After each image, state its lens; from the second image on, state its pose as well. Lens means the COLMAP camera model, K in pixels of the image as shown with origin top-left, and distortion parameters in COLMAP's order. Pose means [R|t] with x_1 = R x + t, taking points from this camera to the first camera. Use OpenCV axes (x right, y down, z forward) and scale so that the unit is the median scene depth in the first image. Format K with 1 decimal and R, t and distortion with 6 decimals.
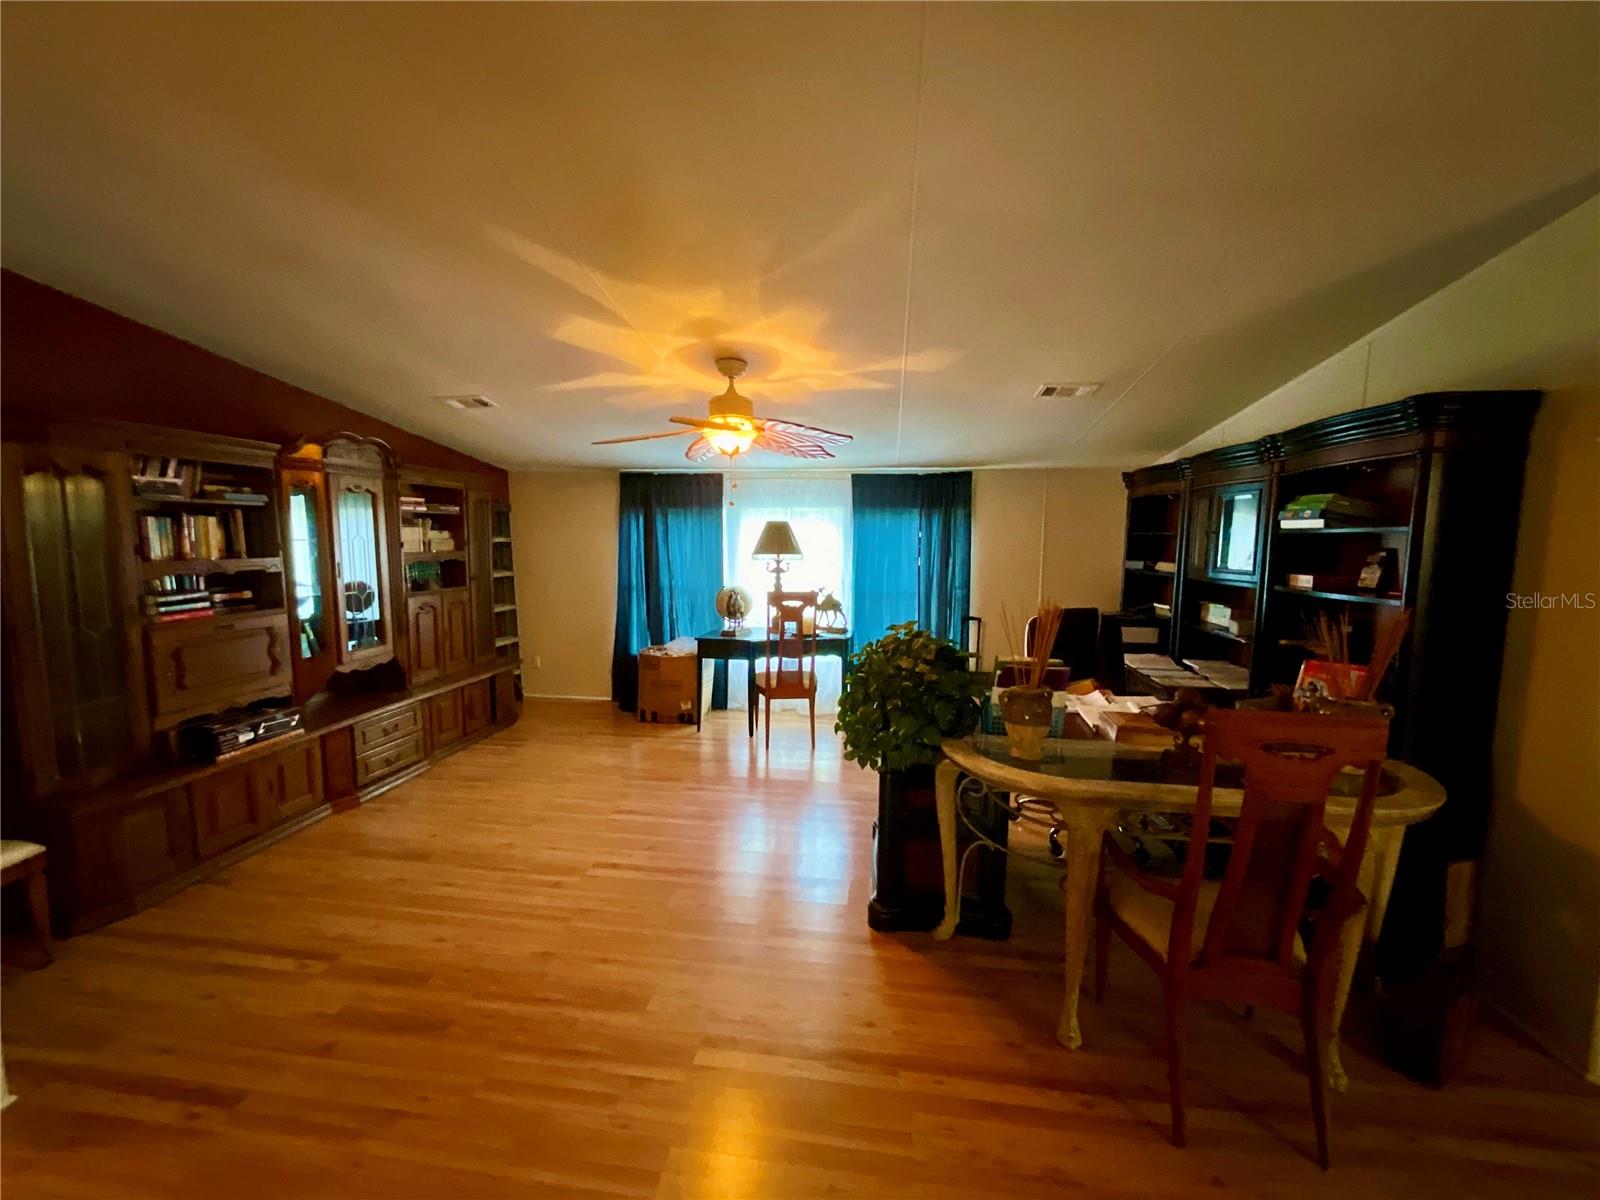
lens RADIAL K [[649.4, 0, 801.0], [0, 649.4, 602.8], [0, 0, 1]] dist [0.001687, -0.000481]
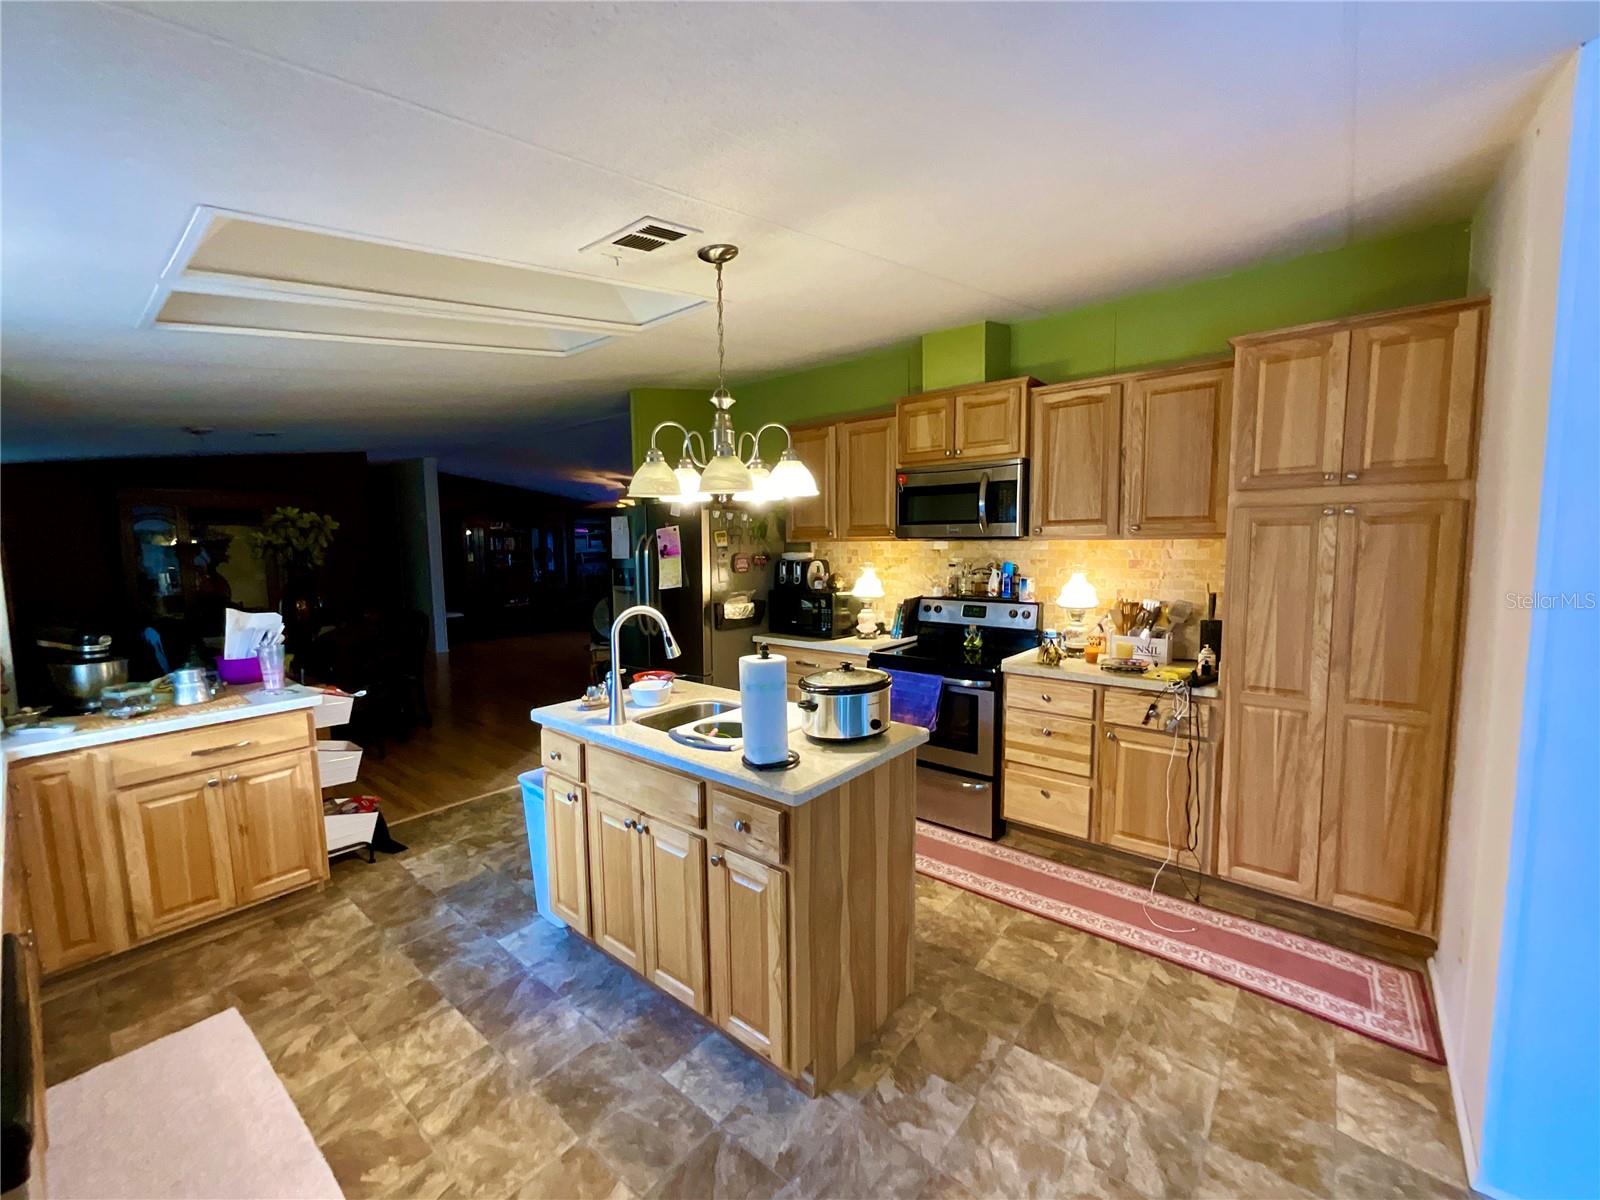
lens RADIAL K [[649.4, 0, 801.2], [0, 649.4, 609.0], [0, 0, 1]] dist [0.001687, -0.000481]
pose [[0.851868, 0.036304, -0.522496, 1.910157], [-0.036347, 0.999287, 0.010173, 0.133676], [0.522493, 0.010325, 0.852581, -0.965140]]
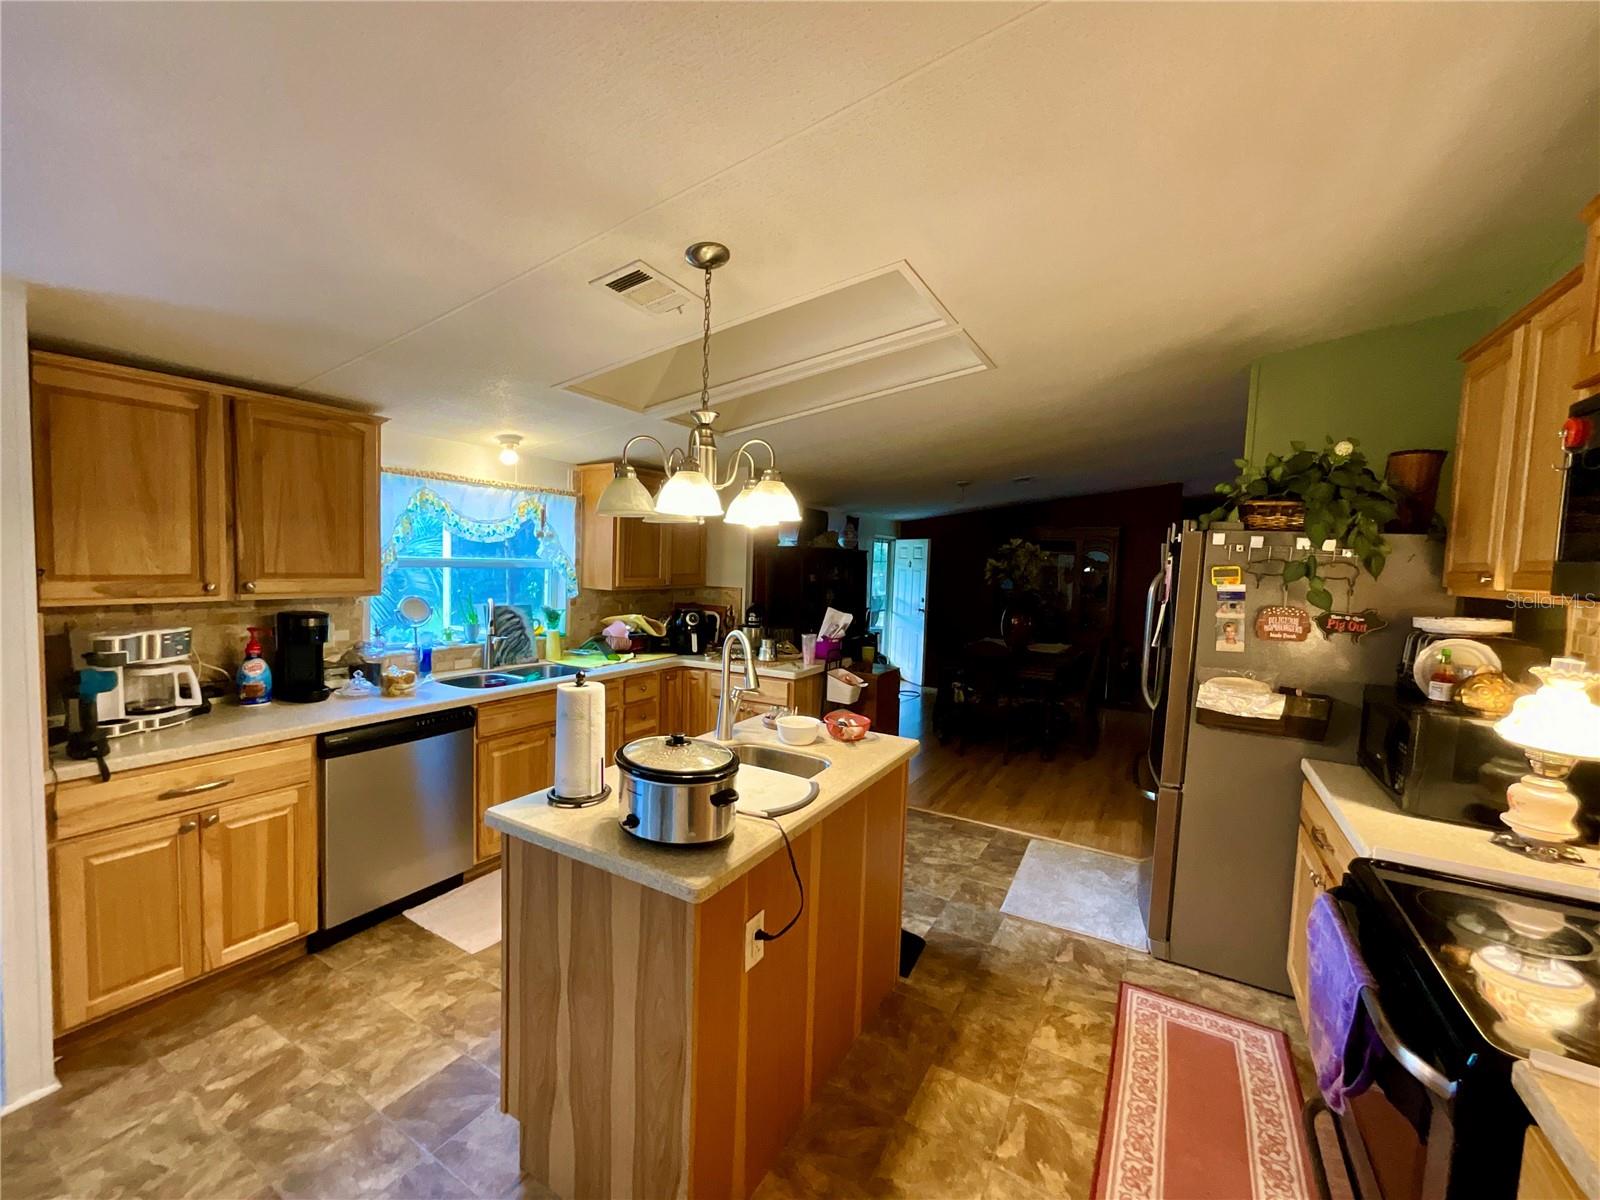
lens RADIAL K [[649.4, 0, 796.5], [0, 649.4, 604.2], [0, 0, 1]] dist [0.001687, -0.000481]
pose [[-0.383243, 0.041861, -0.922699, 2.007937], [-0.137014, 0.985344, 0.101612, 0.047697], [0.913429, 0.165364, -0.371890, -0.251251]]
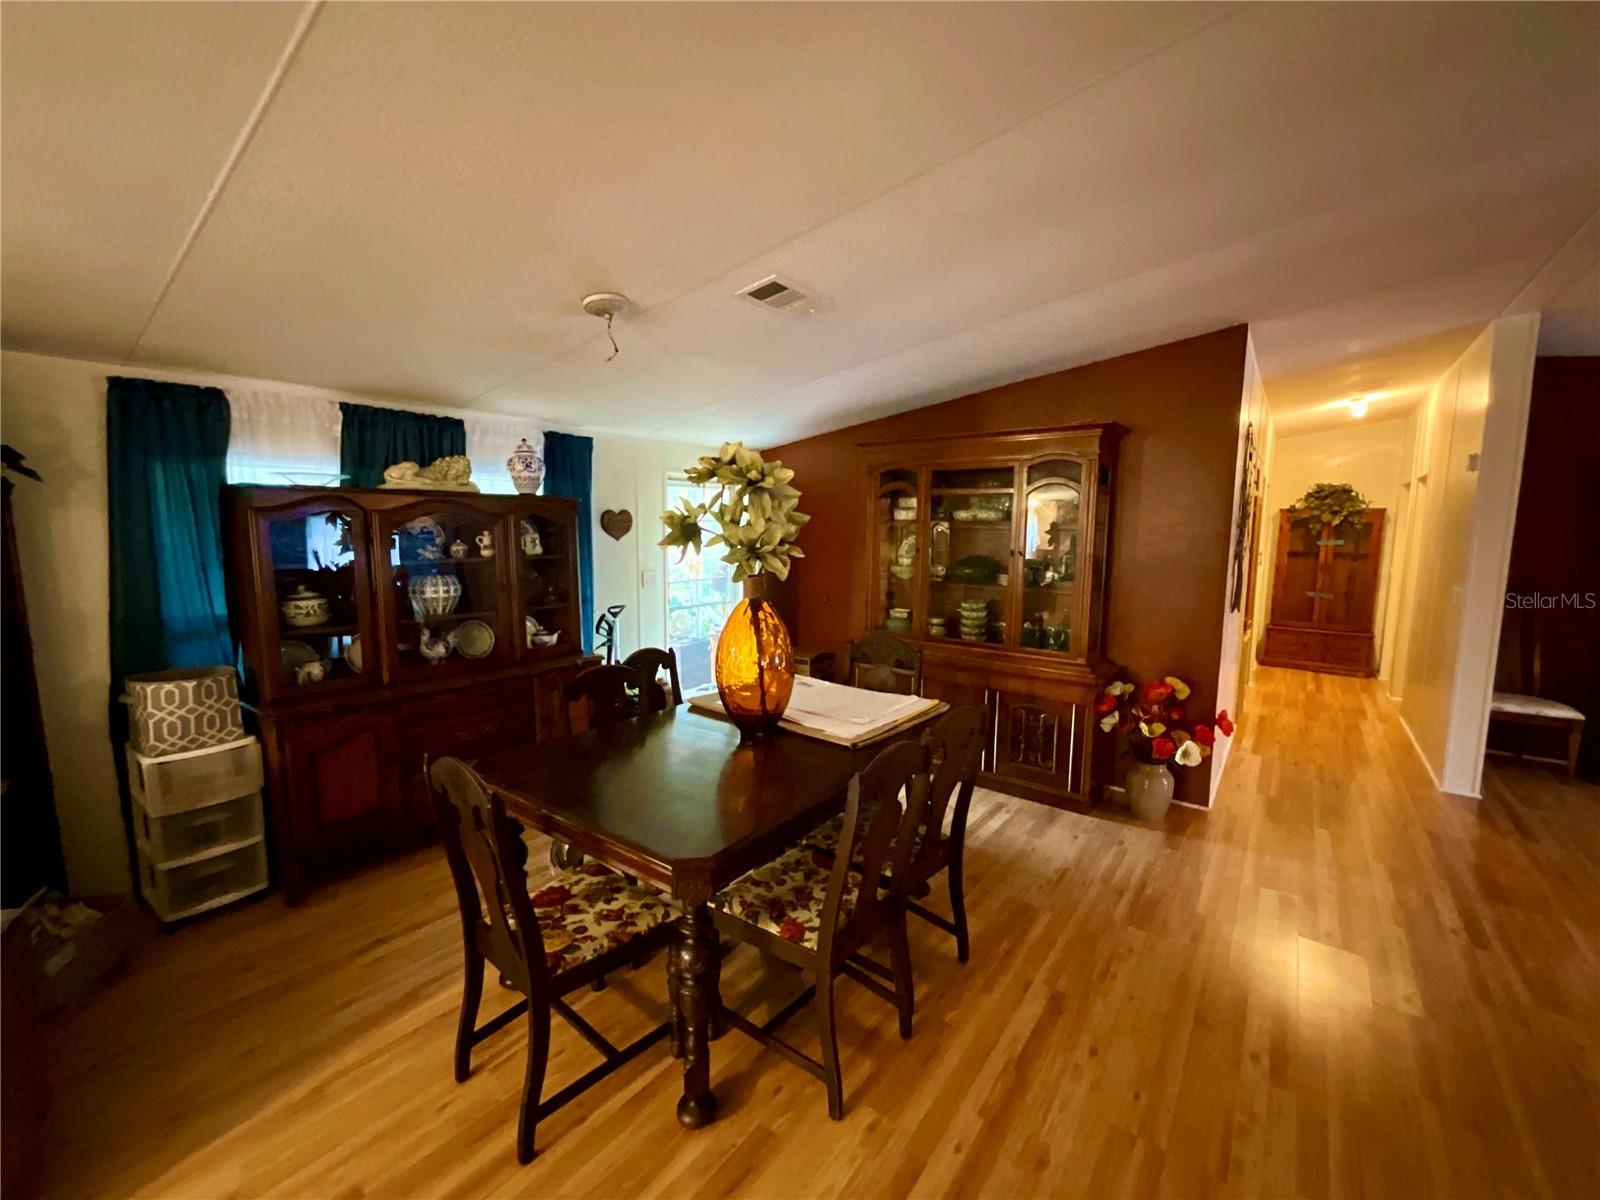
lens RADIAL K [[649.4, 0, 794.2], [0, 649.4, 603.2], [0, 0, 1]] dist [0.001687, -0.000481]
pose [[-0.497173, 0.088882, -0.863087, 0.819684], [-0.107093, 0.980847, 0.162699, 0.019325], [0.861017, 0.173320, -0.478132, -0.010575]]
